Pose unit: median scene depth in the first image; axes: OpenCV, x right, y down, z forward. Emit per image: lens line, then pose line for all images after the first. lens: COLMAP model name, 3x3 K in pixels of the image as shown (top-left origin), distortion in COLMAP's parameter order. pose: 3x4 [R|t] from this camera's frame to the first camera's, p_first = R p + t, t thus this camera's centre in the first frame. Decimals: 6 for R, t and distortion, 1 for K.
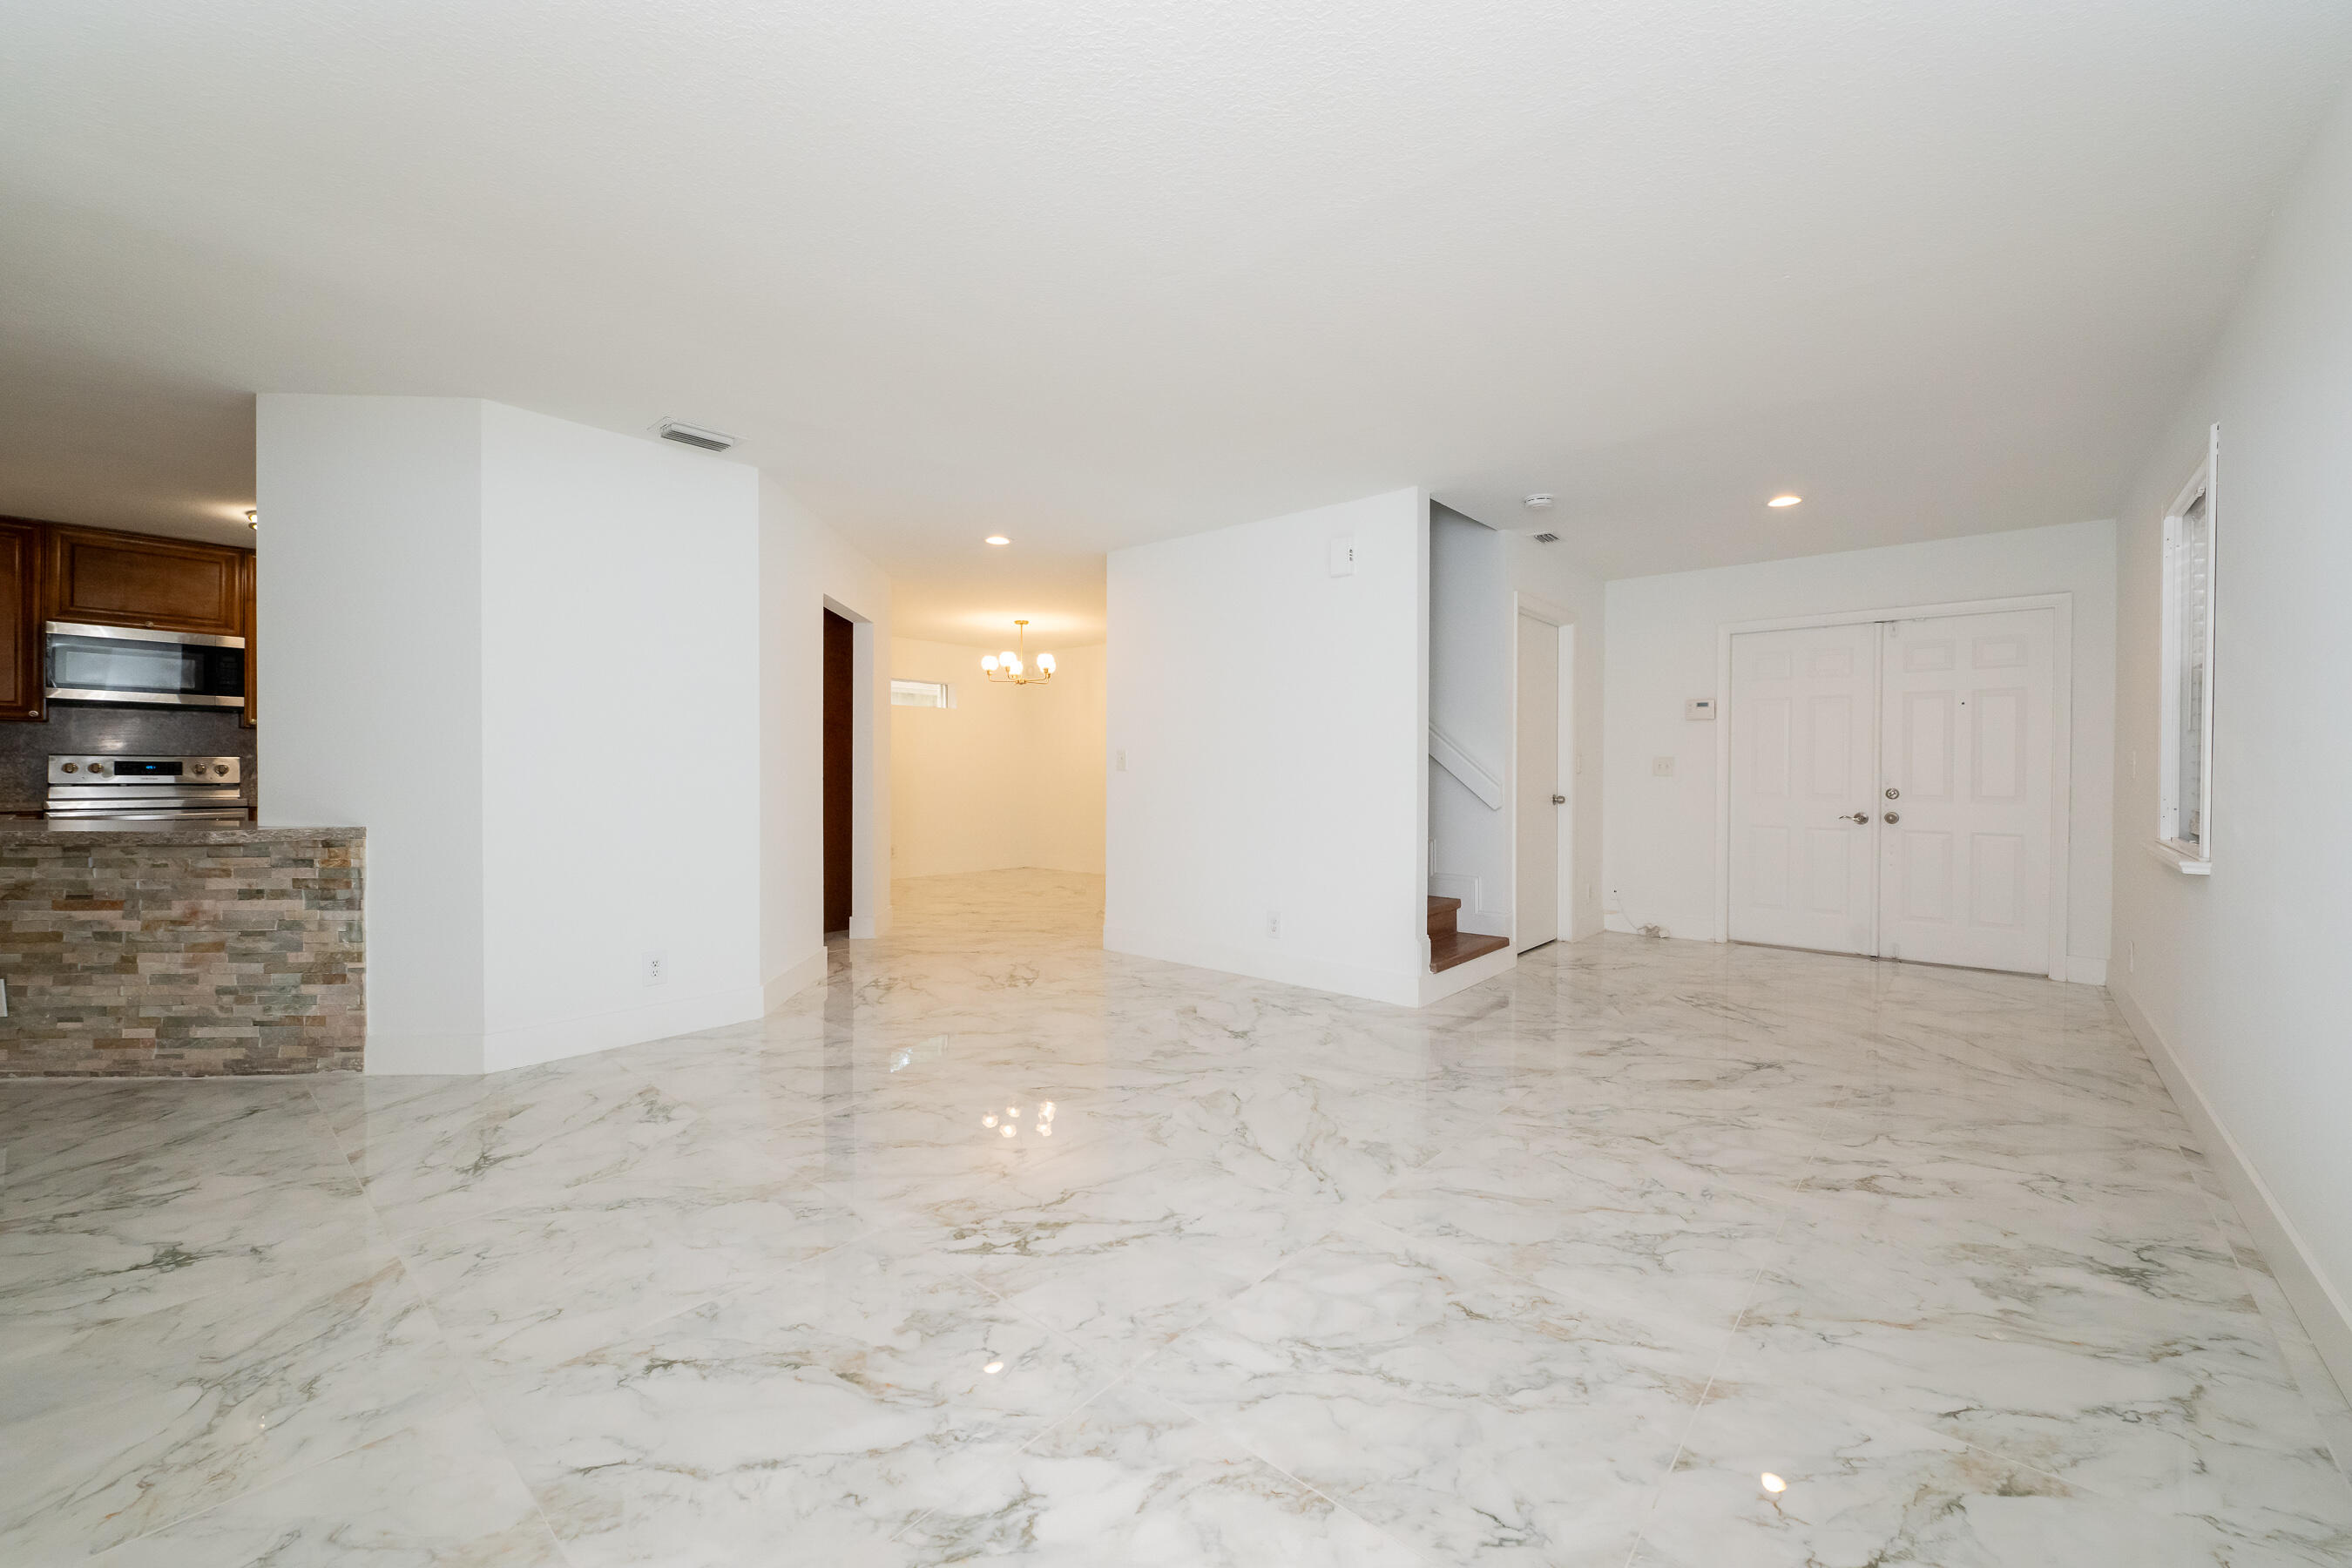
lens RADIAL K [[926.9, 0, 1171.3], [0, 926.9, 773.9], [0, 0, 1]] dist [-0.000924, -0.000323]
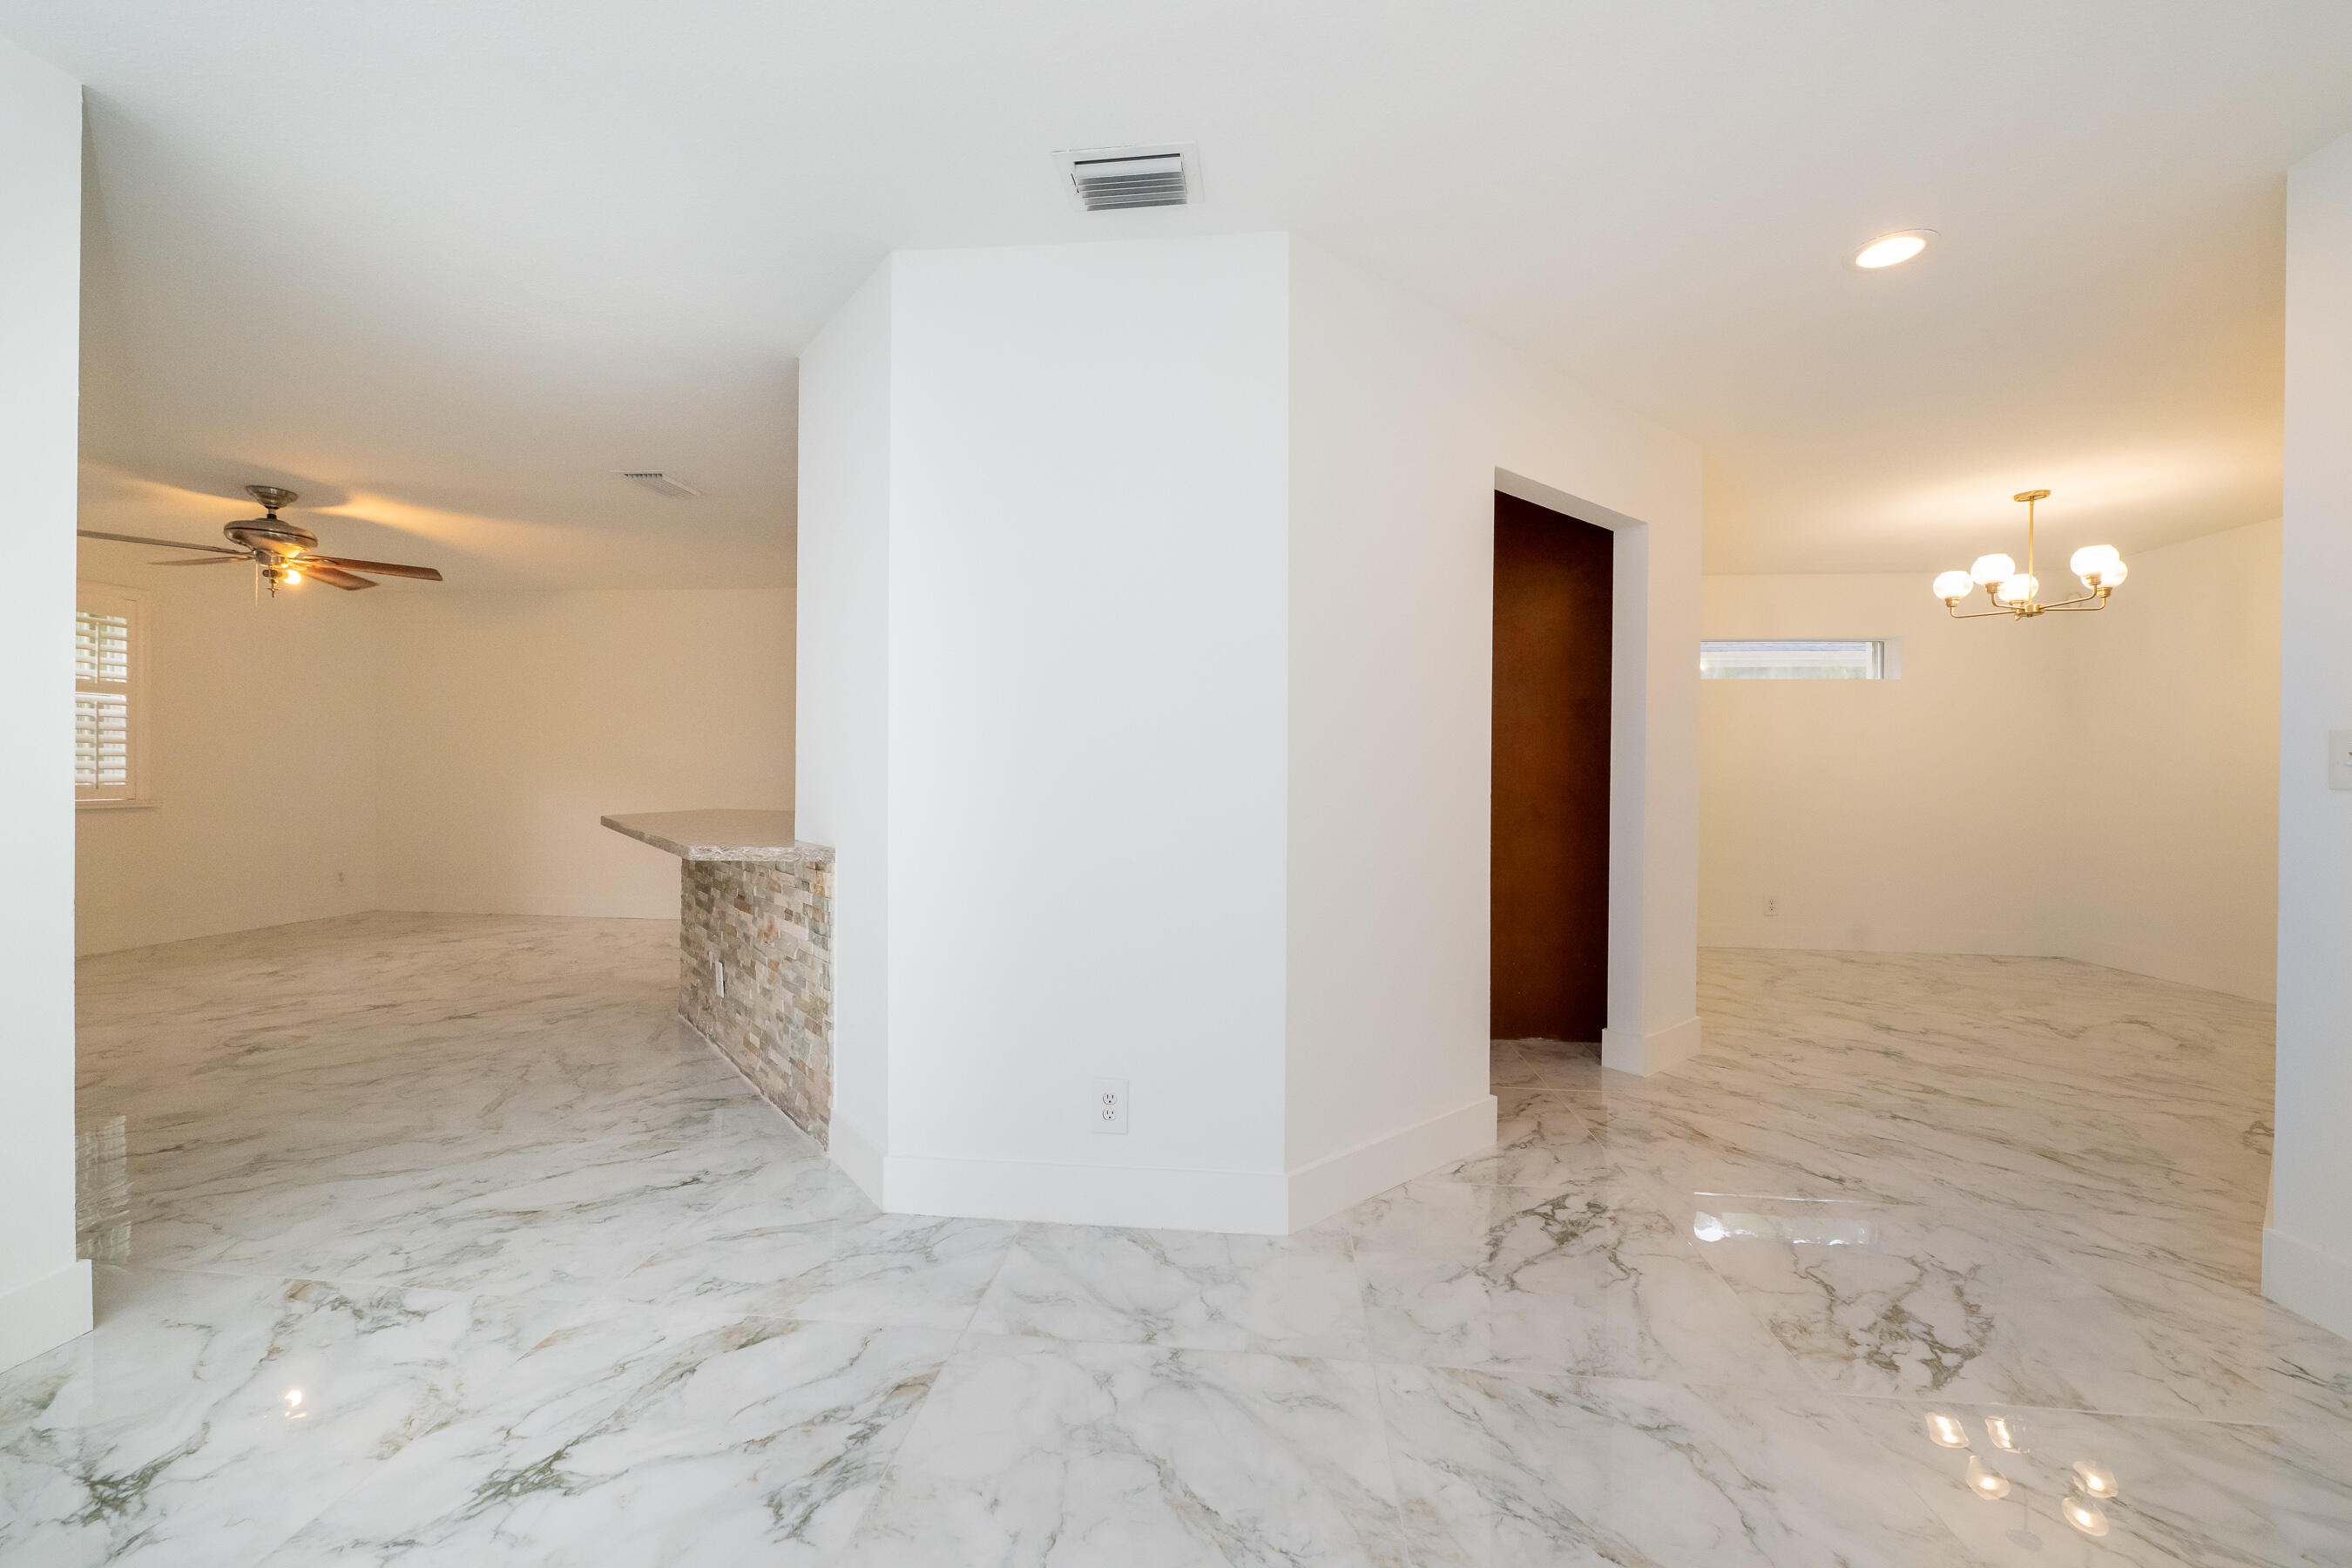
lens RADIAL K [[926.9, 0, 1171.3], [0, 926.9, 773.9], [0, 0, 1]] dist [-0.000924, -0.000323]
pose [[0.579348, 0.002077, -0.815077, -0.031196], [-0.009437, 0.999947, -0.004159, -0.004163], [0.815025, 0.010101, 0.579337, 0.520247]]
